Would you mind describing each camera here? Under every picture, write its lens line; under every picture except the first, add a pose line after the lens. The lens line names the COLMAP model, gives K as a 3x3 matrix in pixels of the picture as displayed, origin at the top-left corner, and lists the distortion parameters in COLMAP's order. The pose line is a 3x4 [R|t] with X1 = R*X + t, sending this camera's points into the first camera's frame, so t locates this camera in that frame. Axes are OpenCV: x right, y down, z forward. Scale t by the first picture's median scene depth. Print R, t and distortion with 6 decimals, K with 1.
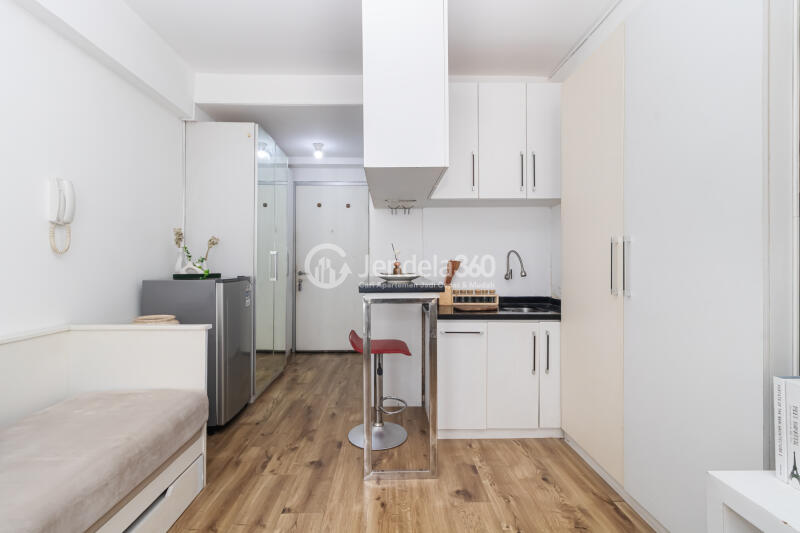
lens RADIAL K [[368.4, 0, 399.6], [0, 368.4, 264.8], [0, 0, 1]] dist [0.003806, 0.000629]
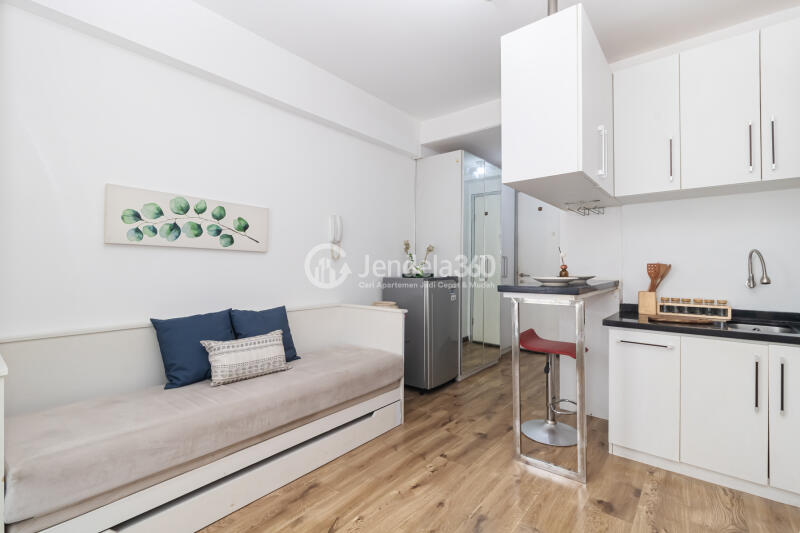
lens RADIAL K [[368.4, 0, 395.8], [0, 368.4, 265.3], [0, 0, 1]] dist [0.003806, 0.000629]
pose [[0.757429, 0.000817, -0.652917, 0.303690], [-0.004377, 0.999983, -0.003825, 0.000129], [0.652903, 0.005755, 0.757420, -0.071341]]
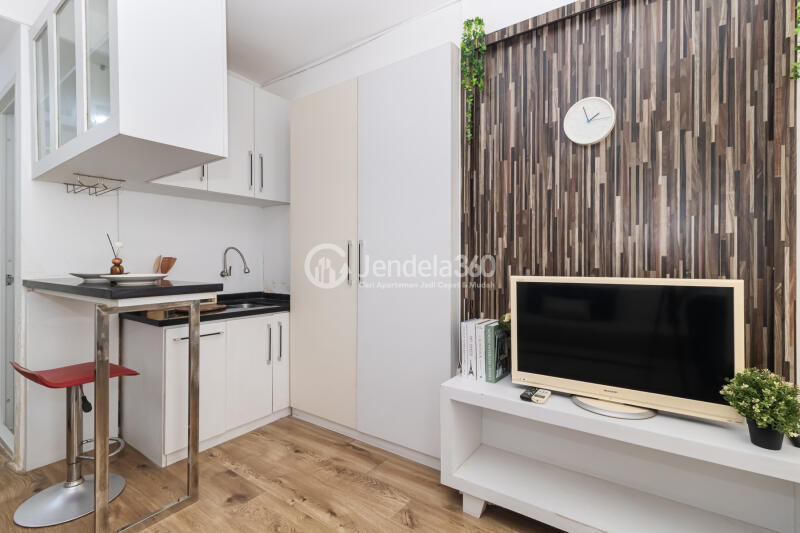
lens RADIAL K [[368.4, 0, 397.2], [0, 368.4, 260.1], [0, 0, 1]] dist [0.003806, 0.000629]
pose [[0.598702, 0.002512, 0.800968, -0.276227], [-0.003518, 0.999994, -0.000506, -0.005800], [-0.800964, -0.002515, 0.598707, 0.063478]]
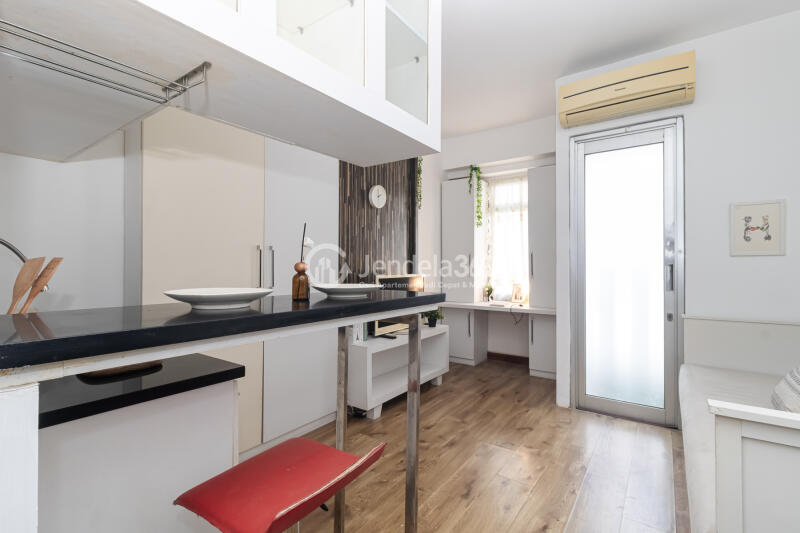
lens RADIAL K [[368.4, 0, 395.2], [0, 368.4, 269.2], [0, 0, 1]] dist [0.003806, 0.000629]
pose [[-0.792848, 0.002218, 0.609416, -0.398277], [0.002923, 0.999996, 0.000164, 0.001786], [-0.609413, 0.001912, -0.792851, 1.296674]]
